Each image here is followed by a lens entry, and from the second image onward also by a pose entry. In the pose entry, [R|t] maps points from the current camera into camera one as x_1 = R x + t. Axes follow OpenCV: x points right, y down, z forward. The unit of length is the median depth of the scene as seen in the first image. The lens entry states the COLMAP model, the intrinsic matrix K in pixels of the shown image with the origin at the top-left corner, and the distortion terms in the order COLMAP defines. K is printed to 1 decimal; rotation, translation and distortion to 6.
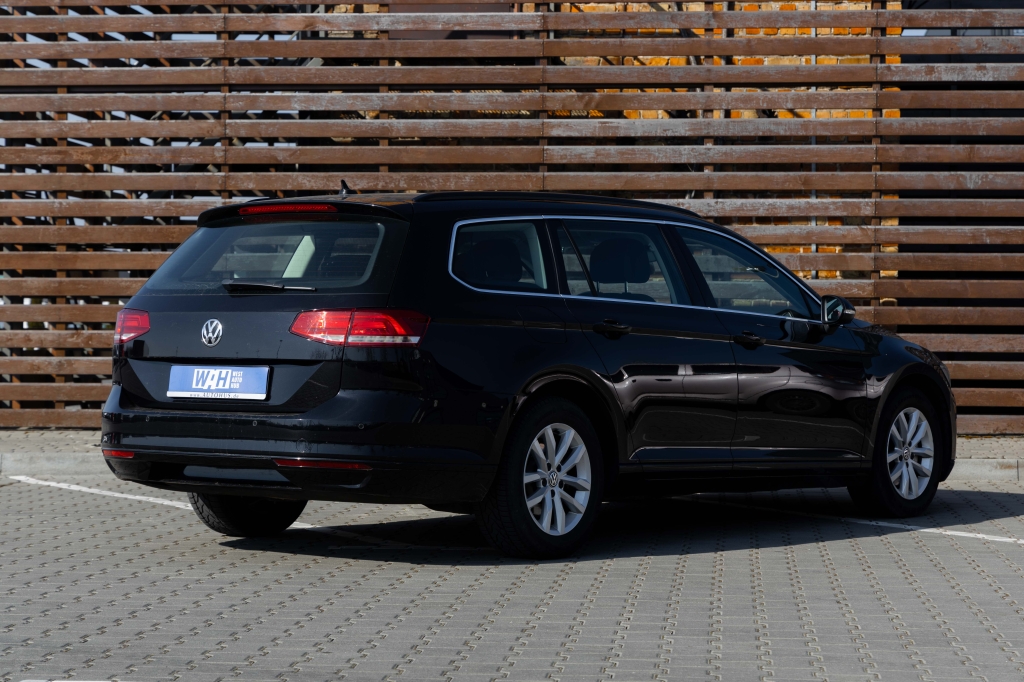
lens RADIAL K [[2440.2, 0, 512.0], [0, 2440.2, 341.0], [0, 0, 1]] dist [-0.020788, 0.396206]
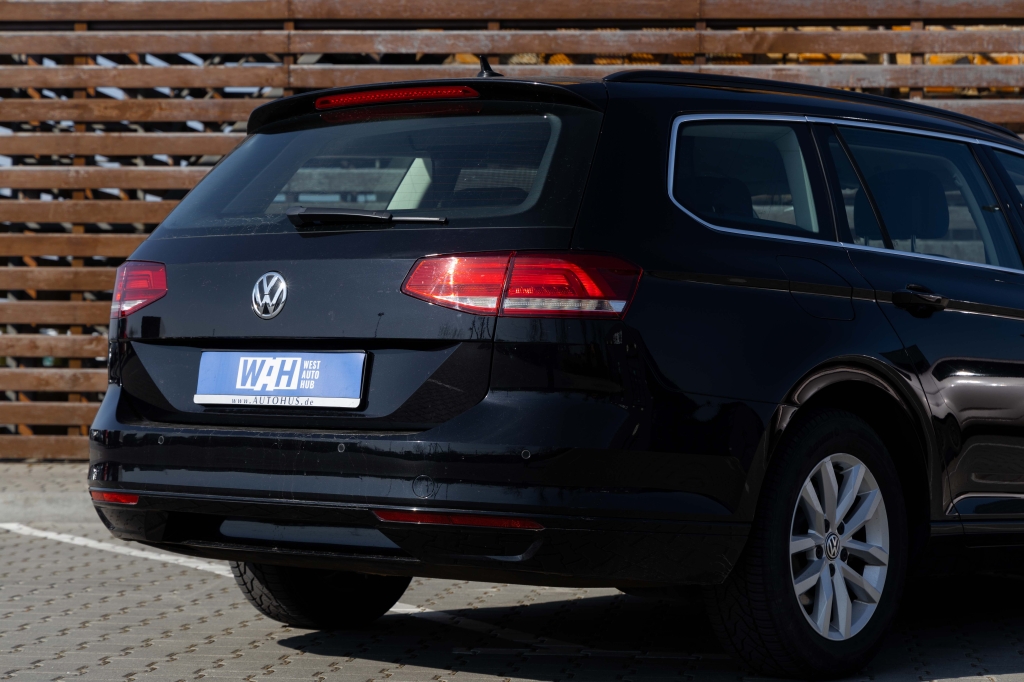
lens RADIAL K [[2827.1, 0, 497.3], [0, 2827.1, 341.1], [0, 0, 1]] dist [0.003426, -0.261302]
pose [[0.999085, 0.006875, -0.042210, -0.036003], [-0.007249, 0.999936, -0.008717, 0.012521], [0.042147, 0.009015, 0.999071, 0.295235]]
